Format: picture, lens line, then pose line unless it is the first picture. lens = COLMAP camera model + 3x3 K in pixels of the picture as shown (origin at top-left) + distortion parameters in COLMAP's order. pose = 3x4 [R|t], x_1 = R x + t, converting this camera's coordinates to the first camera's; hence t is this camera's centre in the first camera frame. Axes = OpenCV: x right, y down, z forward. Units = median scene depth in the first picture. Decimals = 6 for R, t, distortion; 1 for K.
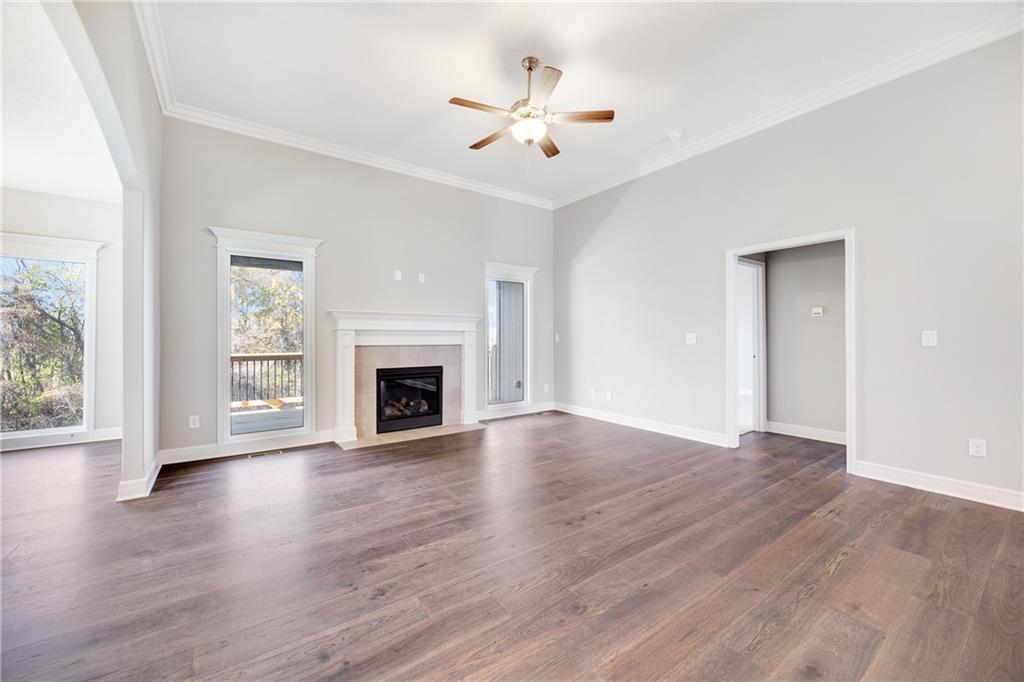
lens RADIAL K [[397.4, 0, 507.2], [0, 397.4, 336.7], [0, 0, 1]] dist [0.000392, 0.000000]
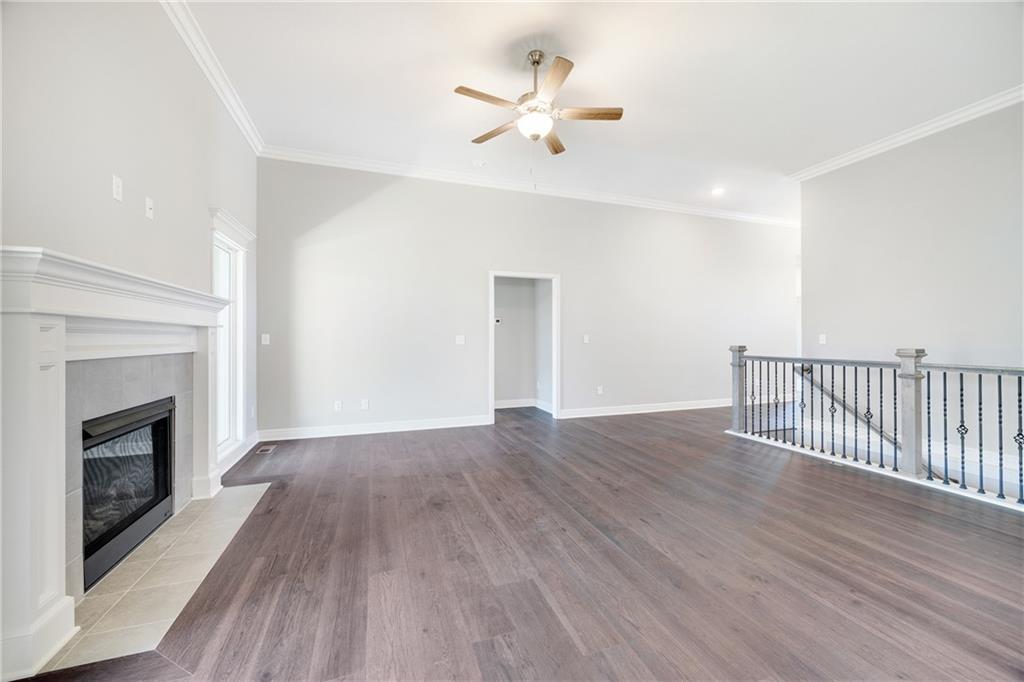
lens RADIAL K [[394.4, 0, 513.4], [0, 394.4, 341.2], [0, 0, 1]] dist [-0.000867, 0.000028]
pose [[0.275173, -0.004896, 0.961382, -0.803044], [-0.000520, 0.999986, 0.005242, 0.003299], [-0.961394, -0.001942, 0.275167, 0.711766]]
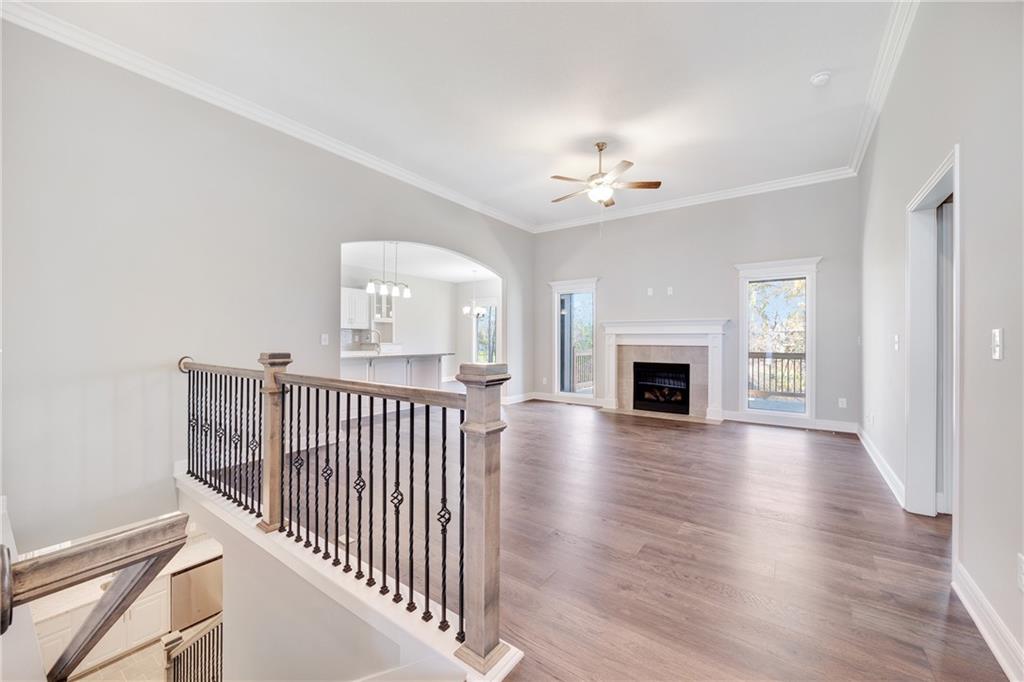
lens RADIAL K [[394.4, 0, 513.4], [0, 394.4, 341.2], [0, 0, 1]] dist [-0.000867, 0.000028]
pose [[0.324613, 0.006896, -0.945822, 1.170000], [-0.002997, 0.999976, 0.006262, 0.001506], [0.945842, 0.000802, 0.324626, 0.222882]]
